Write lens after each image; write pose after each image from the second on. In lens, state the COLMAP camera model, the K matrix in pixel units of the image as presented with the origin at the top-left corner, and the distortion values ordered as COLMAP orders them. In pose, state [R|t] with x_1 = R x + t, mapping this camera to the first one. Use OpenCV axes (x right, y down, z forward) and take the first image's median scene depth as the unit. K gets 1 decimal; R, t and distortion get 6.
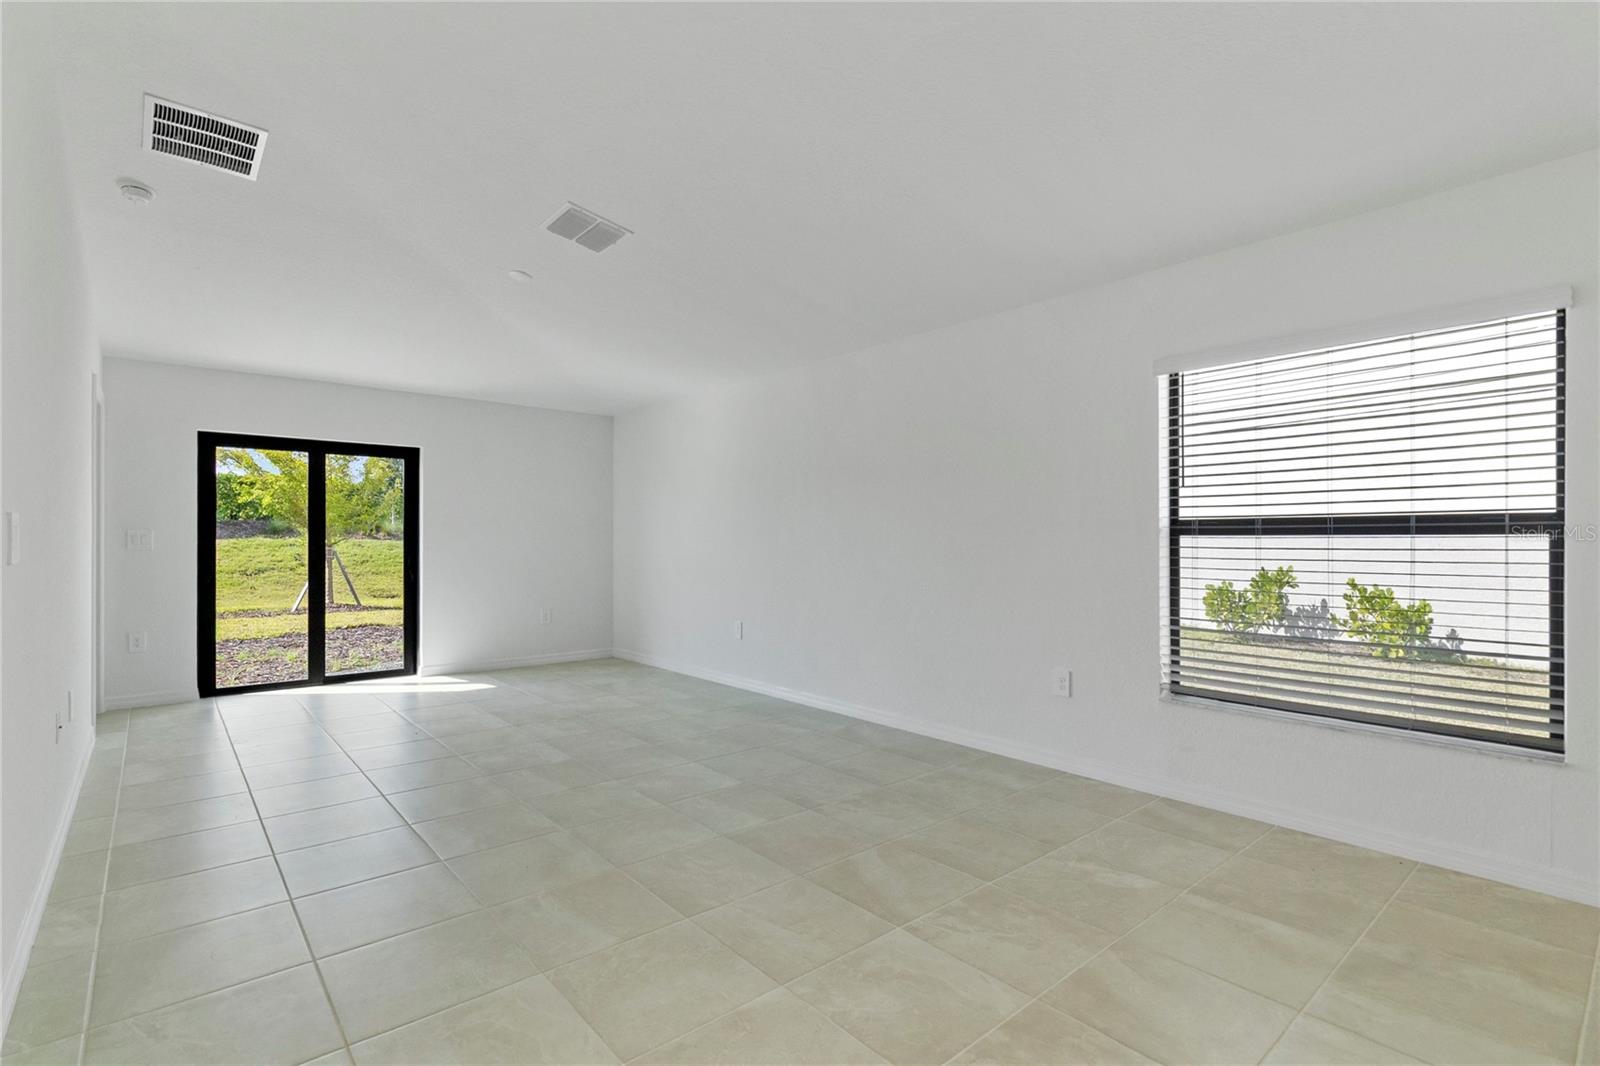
lens RADIAL K [[742.9, 0, 786.4], [0, 742.9, 527.8], [0, 0, 1]] dist [0.002977, 0.000227]
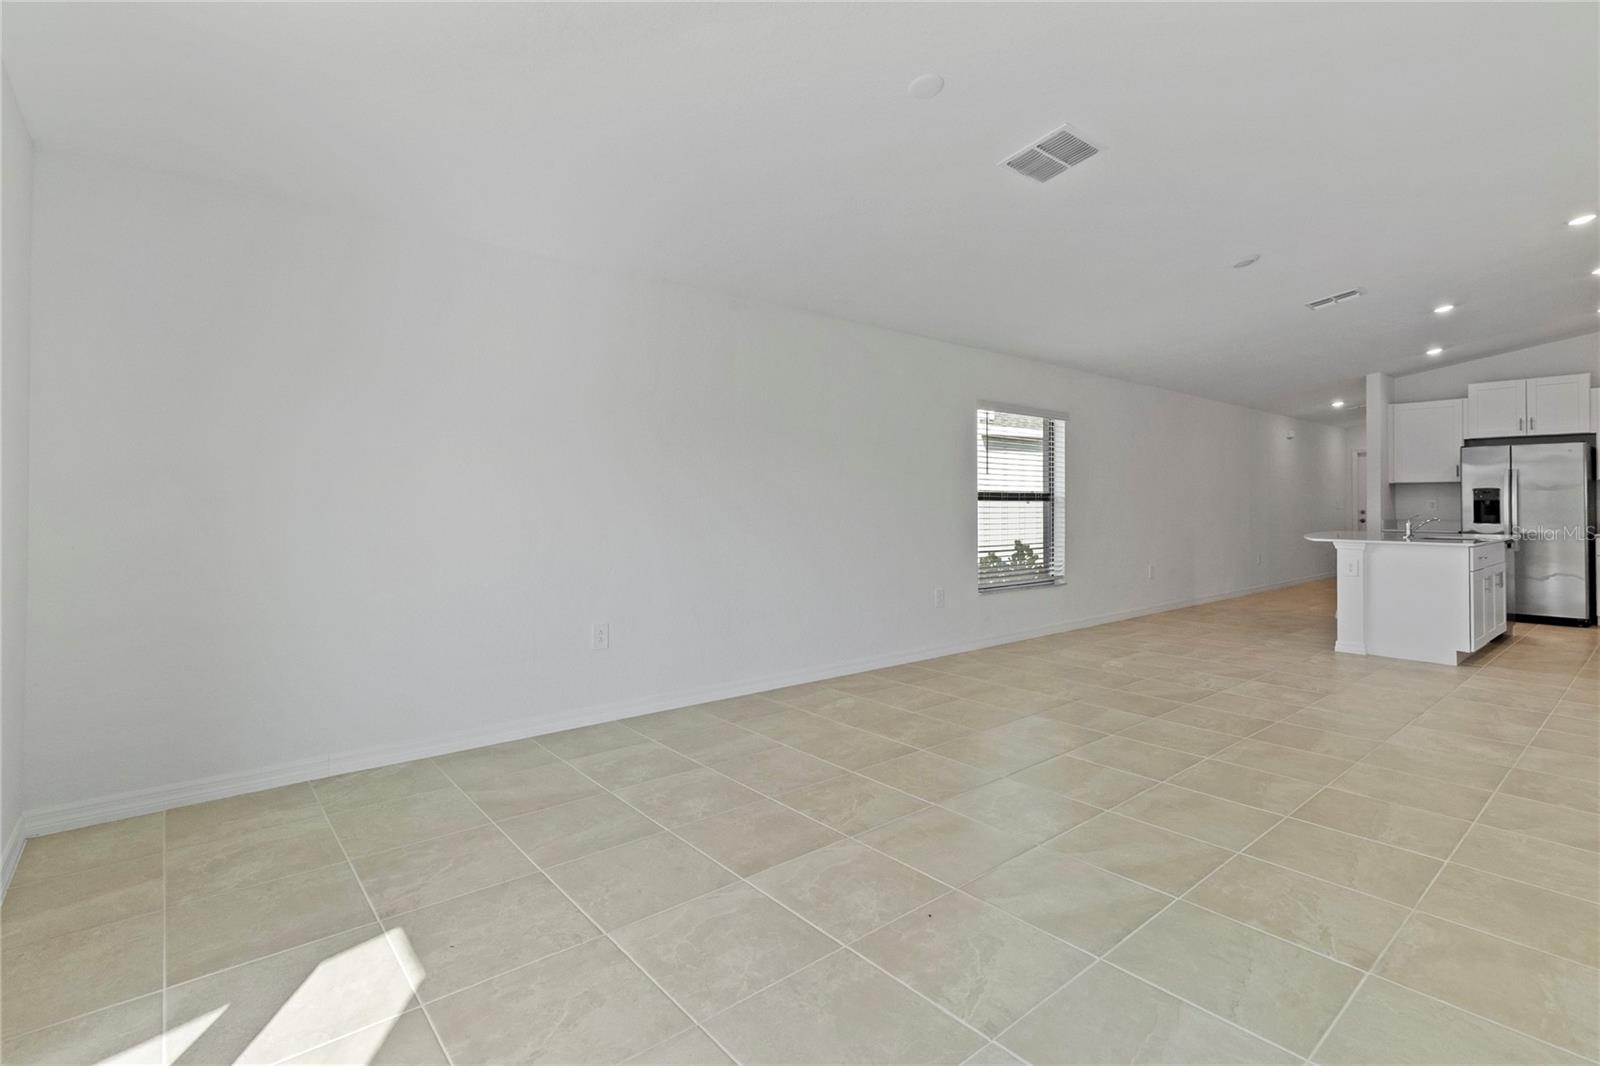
lens RADIAL K [[748.7, 0, 798.2], [0, 748.7, 493.9], [0, 0, 1]] dist [0.002253, 0.000094]
pose [[0.002768, 0.010699, 0.999939, -0.724247], [-0.022821, 0.999683, -0.010633, 0.013338], [-0.999736, -0.022790, 0.003012, 0.815211]]
